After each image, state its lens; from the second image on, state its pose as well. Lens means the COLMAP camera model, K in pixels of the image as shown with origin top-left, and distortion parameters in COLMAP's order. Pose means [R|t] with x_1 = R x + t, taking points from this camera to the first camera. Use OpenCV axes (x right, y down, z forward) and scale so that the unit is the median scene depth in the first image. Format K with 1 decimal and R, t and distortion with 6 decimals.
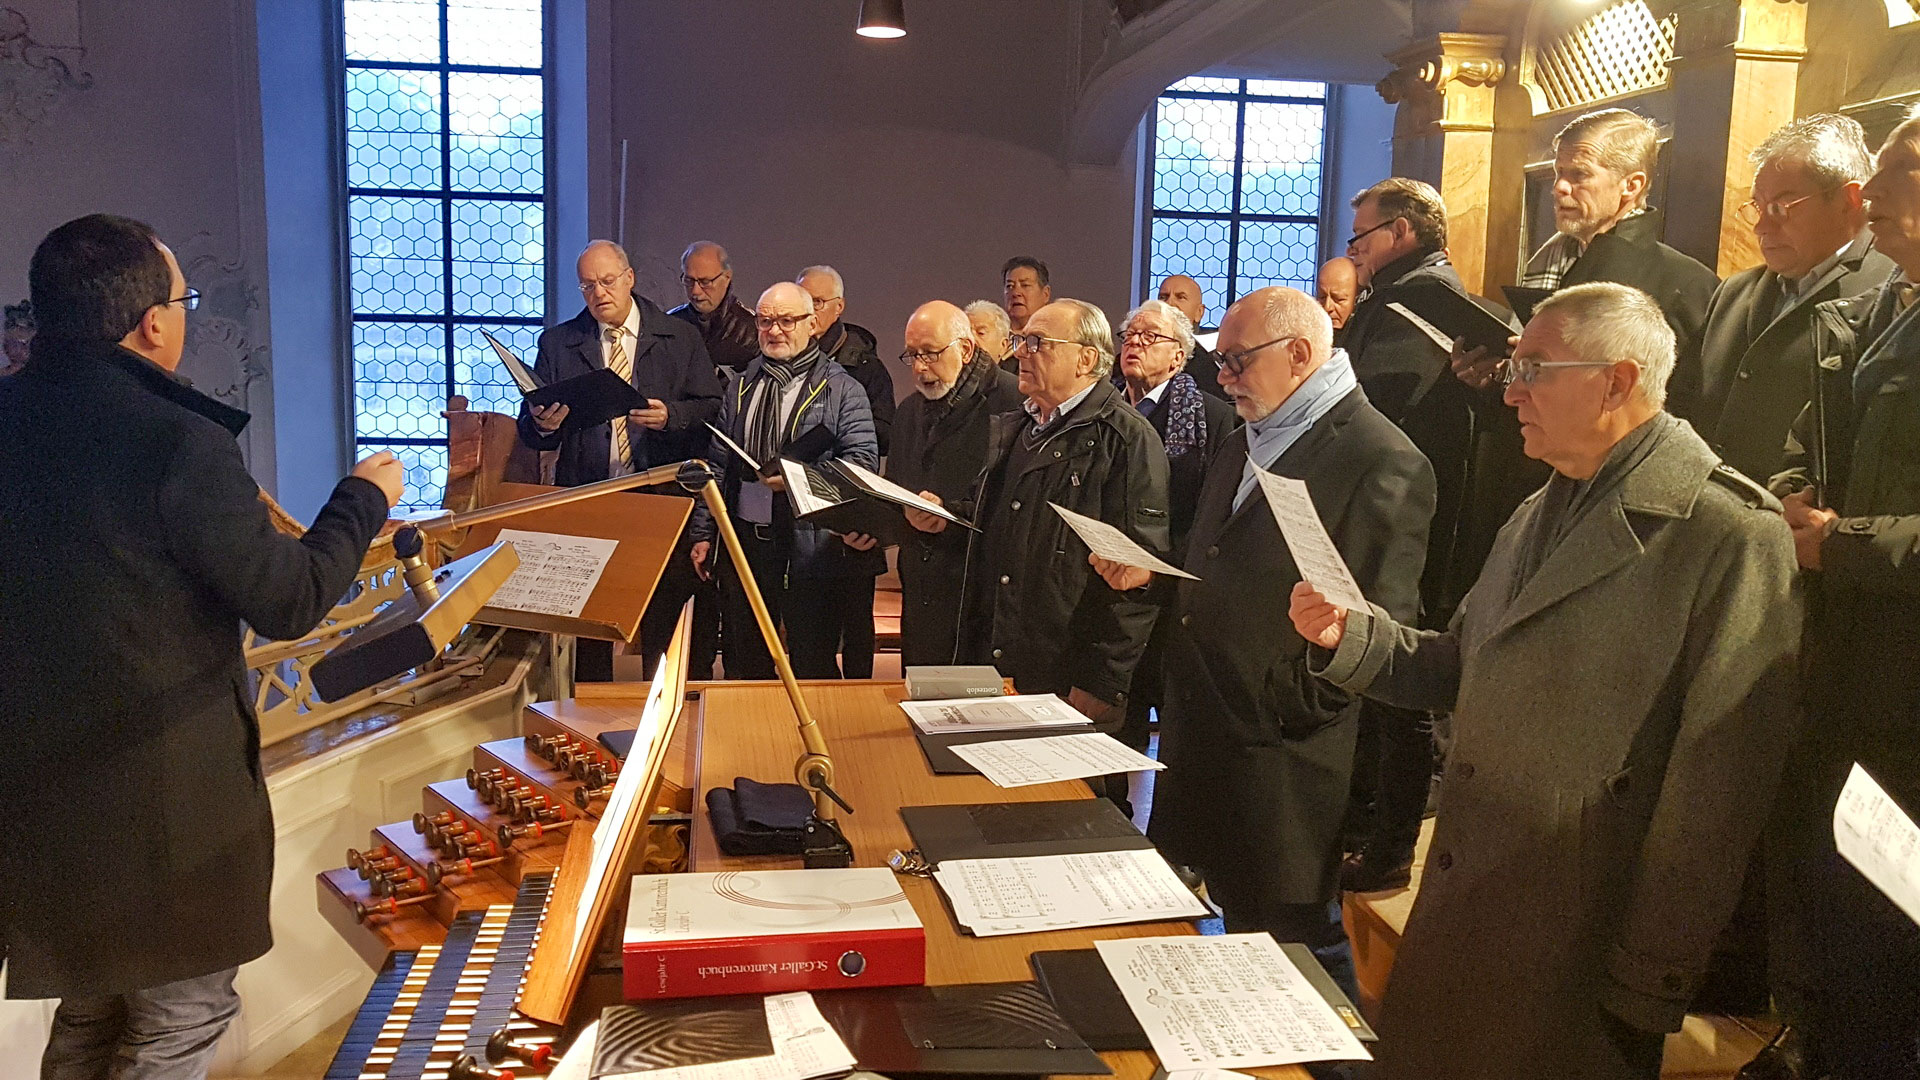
lens RADIAL K [[1451.6, 0, 960.0], [0, 1451.6, 540.0], [0, 0, 1]] dist [0.002058, -0.007945]
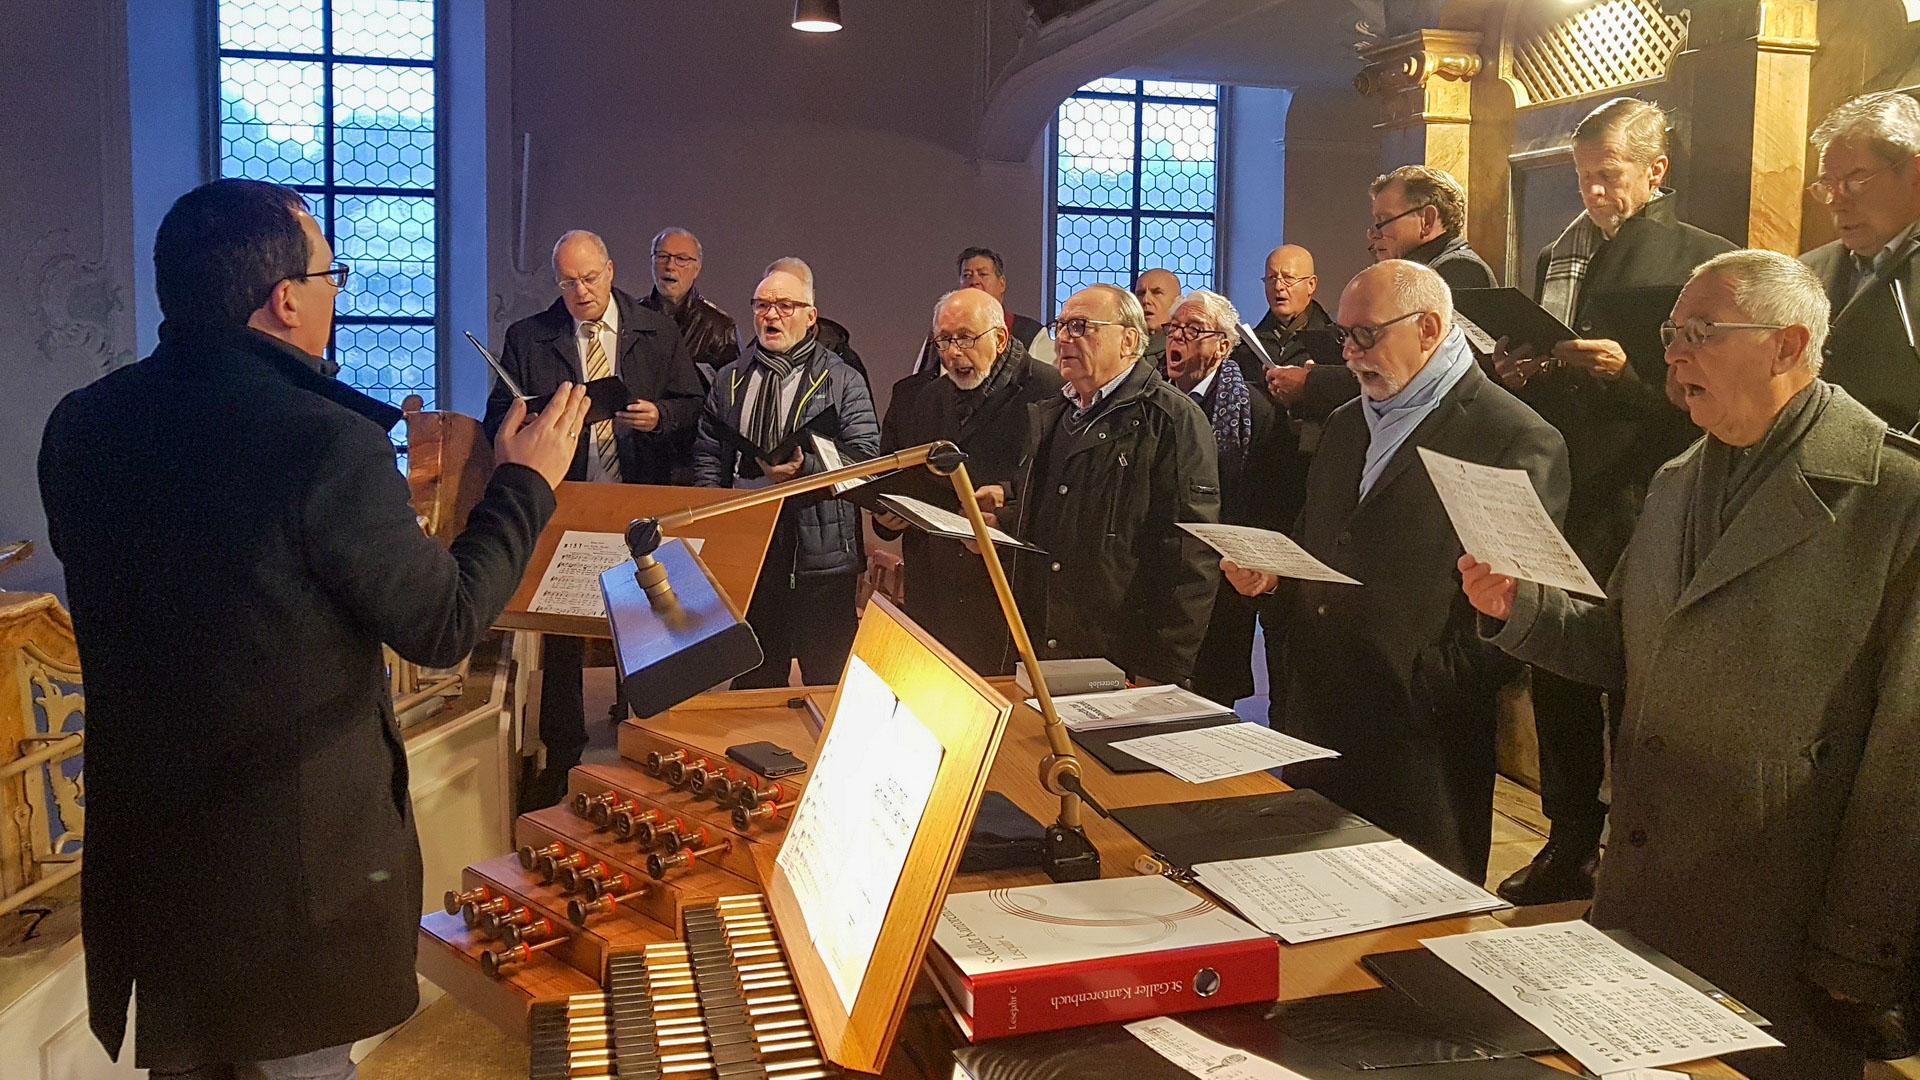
lens RADIAL K [[1453.0, 0, 962.1], [0, 1453.0, 444.1], [0, 0, 1]] dist [-0.004135, -0.002105]
pose [[0.991440, -0.020482, 0.128947, -0.131278], [0.029089, 0.997446, -0.065225, 0.003849], [-0.127282, 0.068418, 0.989504, 0.036487]]
